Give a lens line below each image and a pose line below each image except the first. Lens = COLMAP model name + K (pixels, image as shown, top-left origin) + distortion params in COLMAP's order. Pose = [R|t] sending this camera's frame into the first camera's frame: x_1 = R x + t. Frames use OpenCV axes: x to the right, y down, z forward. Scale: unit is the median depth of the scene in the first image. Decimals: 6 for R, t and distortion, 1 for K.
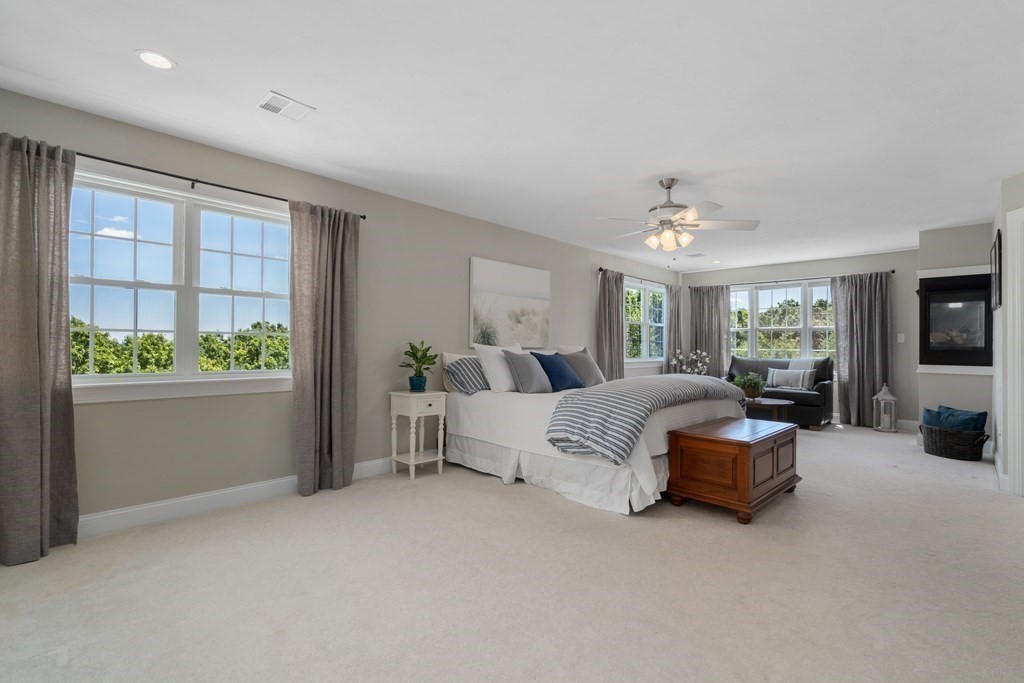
lens RADIAL K [[468.4, 0, 515.3], [0, 468.4, 340.5], [0, 0, 1]] dist [-0.000100, -0.000234]
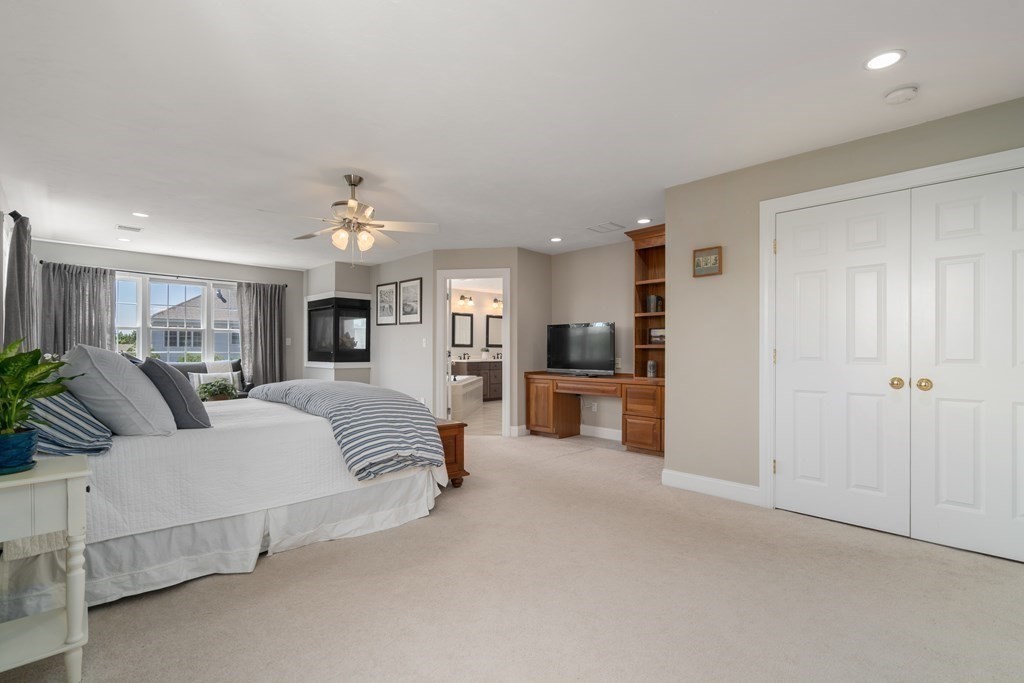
lens RADIAL K [[468.4, 0, 515.0], [0, 468.4, 348.5], [0, 0, 1]] dist [-0.000100, -0.000234]
pose [[0.040082, -0.000955, 0.999196, -0.360706], [-0.011586, 0.999932, 0.001420, 0.003836], [-0.999129, -0.011633, 0.040068, 0.366034]]
